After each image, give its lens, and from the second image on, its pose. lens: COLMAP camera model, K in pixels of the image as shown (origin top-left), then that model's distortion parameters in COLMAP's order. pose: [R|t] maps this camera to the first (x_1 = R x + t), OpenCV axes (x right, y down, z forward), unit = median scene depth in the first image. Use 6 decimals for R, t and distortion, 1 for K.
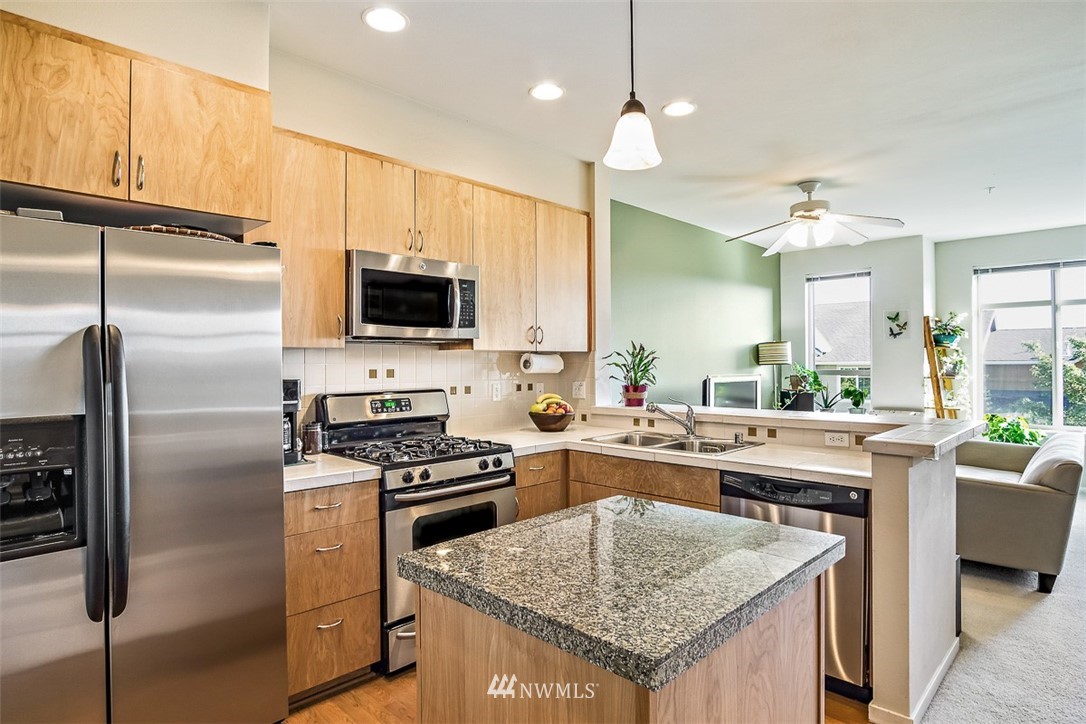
lens RADIAL K [[593.0, 0, 535.7], [0, 593.0, 362.6], [0, 0, 1]] dist [-0.024558, 0.005561]
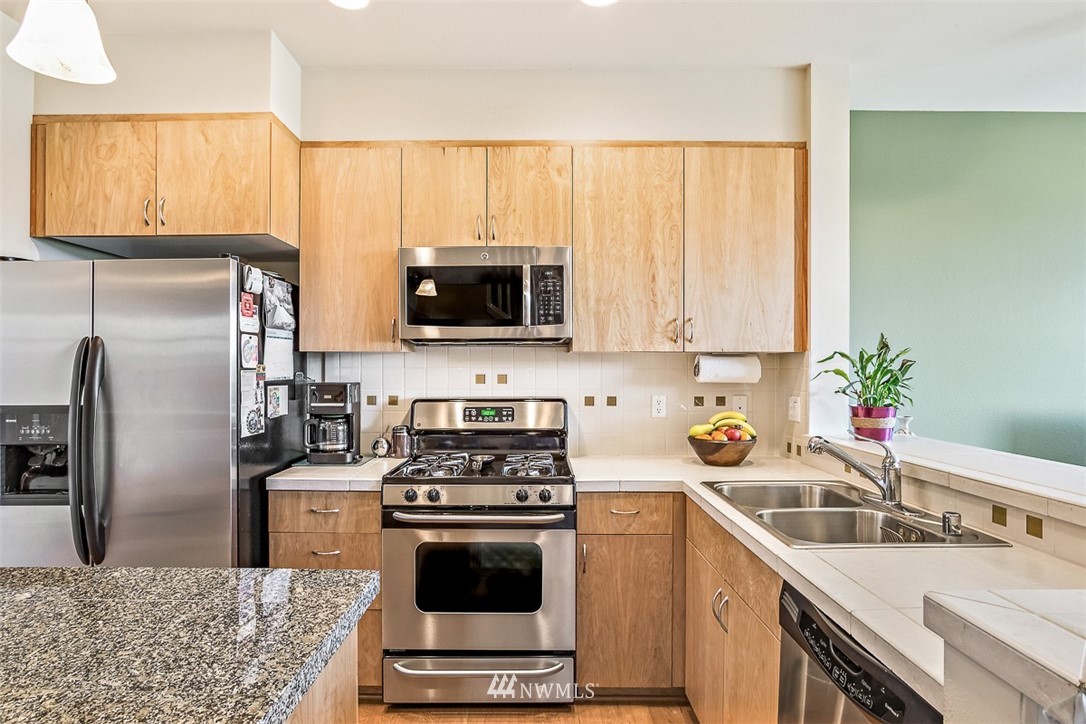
lens RADIAL K [[593.0, 0, 536.6], [0, 593.0, 371.4], [0, 0, 1]] dist [-0.024558, 0.005561]
pose [[0.699355, 0.009391, -0.714713, 0.444748], [-0.004179, 0.999950, 0.009051, -0.001742], [0.714762, -0.003343, 0.699359, 0.409928]]
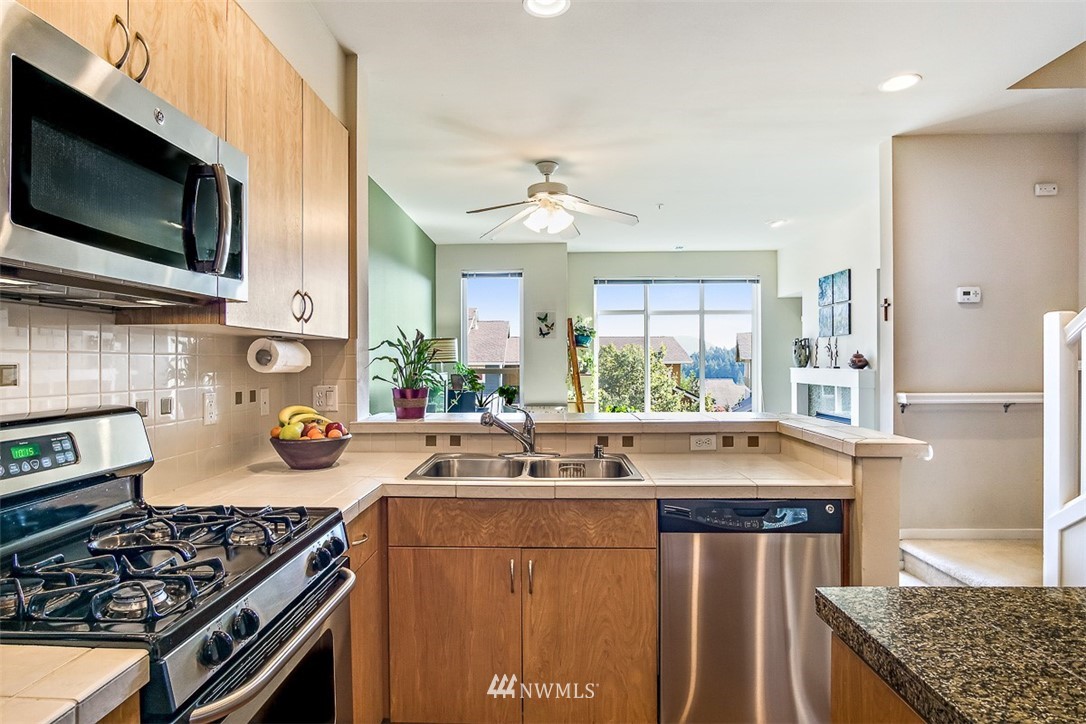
lens RADIAL K [[593.0, 0, 529.8], [0, 593.0, 365.4], [0, 0, 1]] dist [-0.024558, 0.005561]
pose [[0.737121, -0.001810, 0.675759, -0.255436], [0.000403, 0.999997, 0.002239, 0.011521], [-0.675761, -0.001378, 0.737119, 0.475811]]
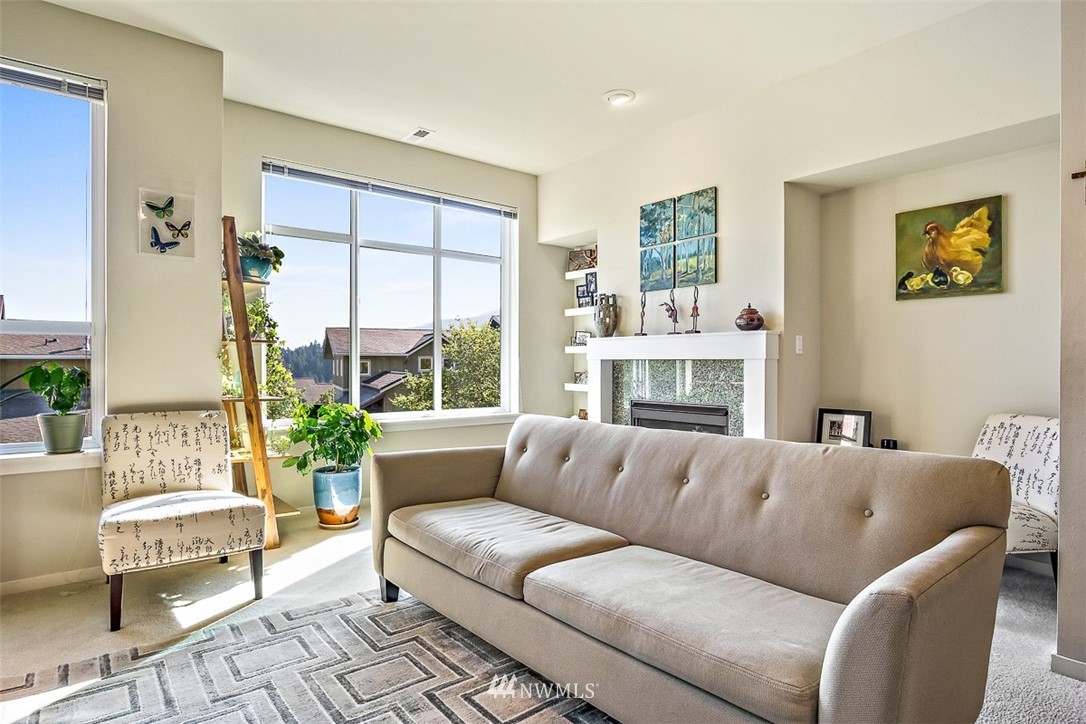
lens RADIAL K [[593.0, 0, 528.2], [0, 593.0, 359.2], [0, 0, 1]] dist [-0.024558, 0.005561]
pose [[0.122628, 0.011340, 0.992388, 0.401622], [-0.002289, 0.999935, -0.011144, 0.091349], [-0.992450, -0.000905, 0.122646, 1.353078]]
